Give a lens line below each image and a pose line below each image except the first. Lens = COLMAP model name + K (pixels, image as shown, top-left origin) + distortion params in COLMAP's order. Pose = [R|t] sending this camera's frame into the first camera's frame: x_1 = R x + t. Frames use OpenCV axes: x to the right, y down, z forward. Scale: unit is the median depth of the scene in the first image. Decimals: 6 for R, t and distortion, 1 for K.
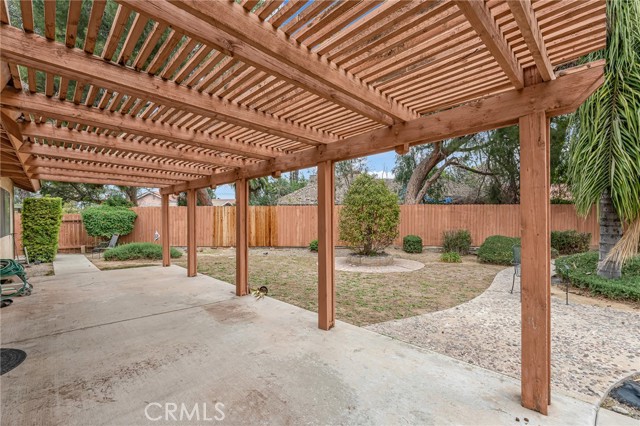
lens RADIAL K [[287.9, 0, 321.1], [0, 287.9, 217.8], [0, 0, 1]] dist [-0.003146, -0.000390]
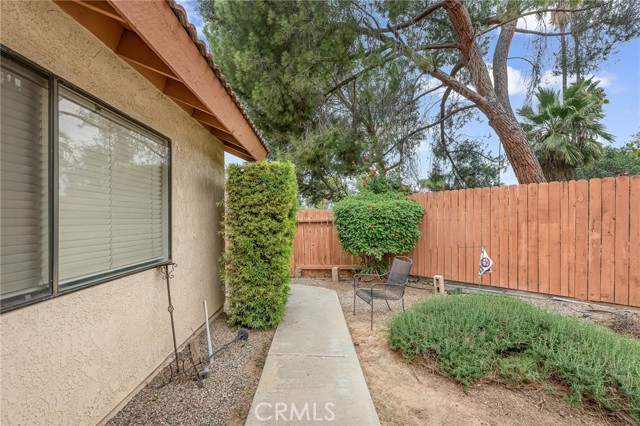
lens RADIAL K [[287.9, 0, 321.1], [0, 287.9, 217.8], [0, 0, 1]] dist [-0.003146, -0.000390]
pose [[0.744510, -0.002199, -0.667608, -0.505071], [0.000798, 0.999997, -0.002404, 0.004210], [0.667611, 0.001257, 0.744509, 0.601070]]
